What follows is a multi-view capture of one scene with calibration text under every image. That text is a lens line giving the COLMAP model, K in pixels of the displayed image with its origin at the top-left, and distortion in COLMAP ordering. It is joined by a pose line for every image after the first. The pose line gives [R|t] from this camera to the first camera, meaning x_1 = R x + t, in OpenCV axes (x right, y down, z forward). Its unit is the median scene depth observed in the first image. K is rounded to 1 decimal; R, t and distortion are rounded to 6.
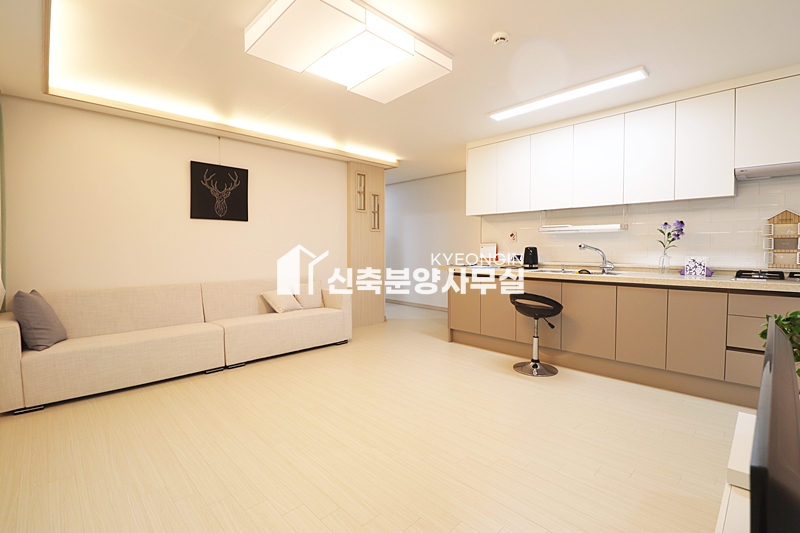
lens RADIAL K [[367.0, 0, 400.0], [0, 367.0, 266.5], [0, 0, 1]] dist [-0.034598, -0.000380]
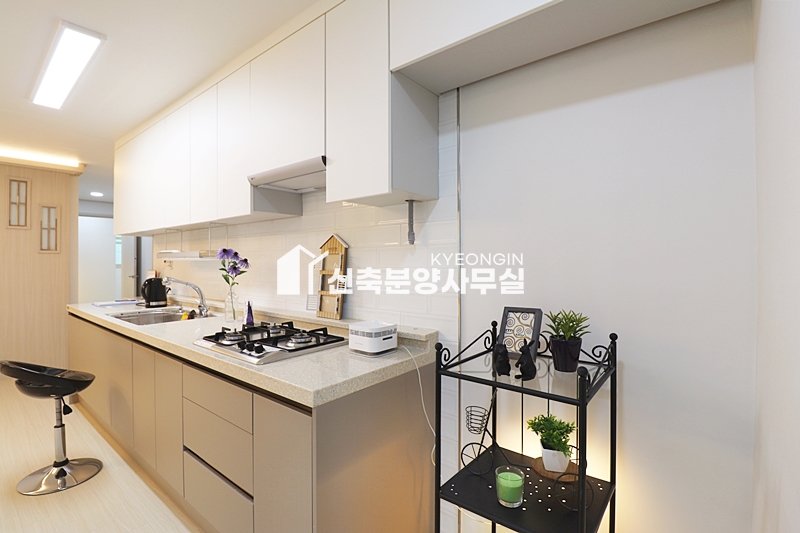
lens RADIAL K [[367.0, 0, 400.0], [0, 367.0, 266.5], [0, 0, 1]] dist [-0.034598, -0.000380]
pose [[0.992571, 0.001871, 0.121649, 0.780396], [0.002382, 0.999391, -0.034805, -0.050974], [-0.121640, 0.034836, 0.991963, 0.199252]]
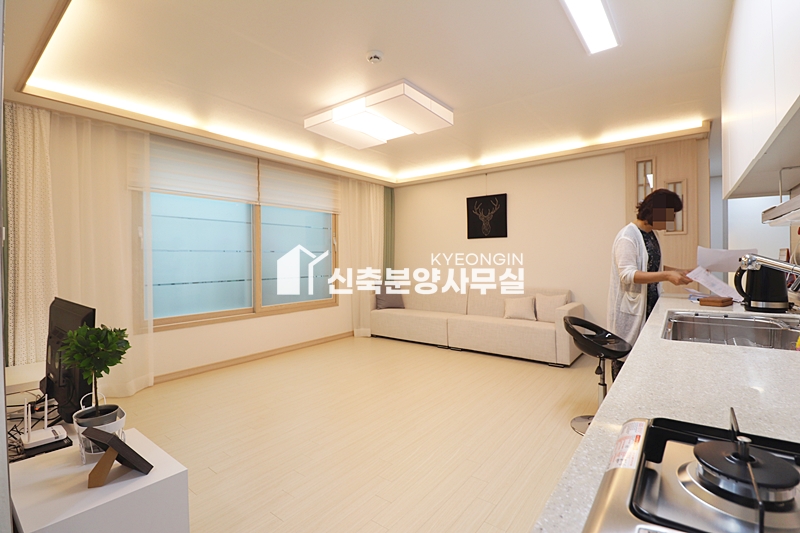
lens RADIAL K [[367.0, 0, 400.0], [0, 367.0, 266.5], [0, 0, 1]] dist [-0.034598, -0.000380]
pose [[0.129303, 0.023316, -0.991331, 0.725637], [-0.032501, 0.999286, 0.019264, -0.040862], [0.991072, 0.029728, 0.129968, 0.514313]]
